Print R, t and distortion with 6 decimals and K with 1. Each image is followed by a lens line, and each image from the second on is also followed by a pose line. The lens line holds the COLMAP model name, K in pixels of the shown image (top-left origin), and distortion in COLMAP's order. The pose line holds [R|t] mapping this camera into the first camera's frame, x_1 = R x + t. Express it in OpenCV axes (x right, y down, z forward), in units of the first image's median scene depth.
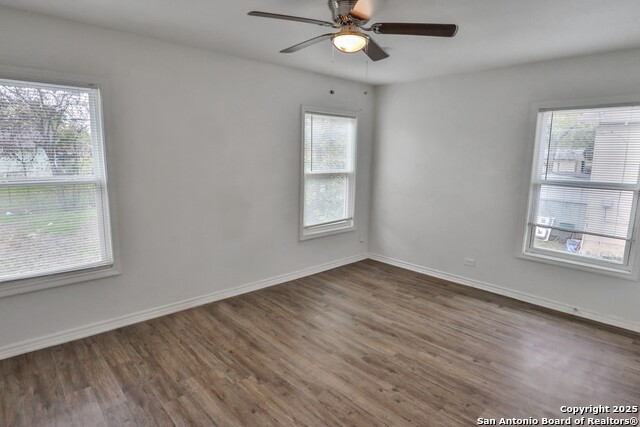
lens RADIAL K [[357.7, 0, 323.4], [0, 357.7, 212.3], [0, 0, 1]] dist [-0.072768, 0.043914]
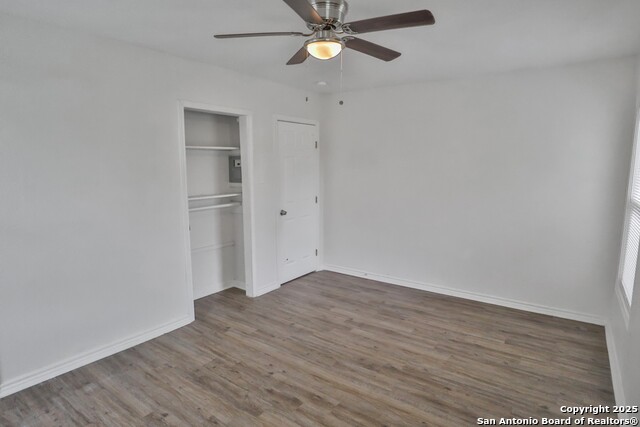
lens RADIAL K [[357.7, 0, 323.4], [0, 357.7, 212.3], [0, 0, 1]] dist [-0.072768, 0.043914]
pose [[-0.979421, 0.012653, -0.201431, 0.225564], [-0.048746, 0.953657, 0.296921, -0.285934], [0.195853, 0.300629, -0.933415, 1.668059]]
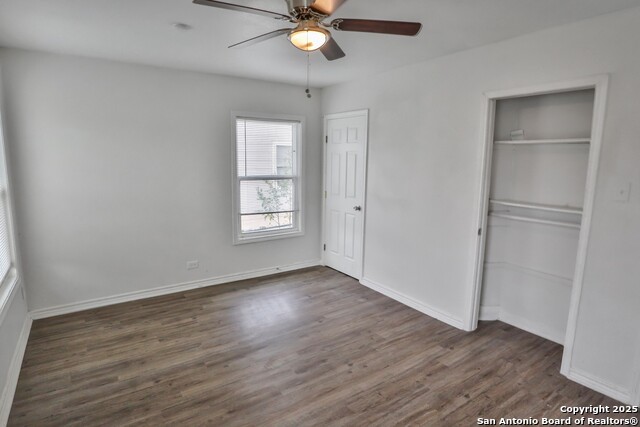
lens RADIAL K [[362.0, 0, 330.9], [0, 362.0, 228.6], [0, 0, 1]] dist [-0.023777, -0.000191]
pose [[0.127295, -0.203189, 0.970830, -0.733236], [0.143337, 0.972286, 0.184700, -0.128679], [-0.981453, 0.115644, 0.152892, 0.718278]]
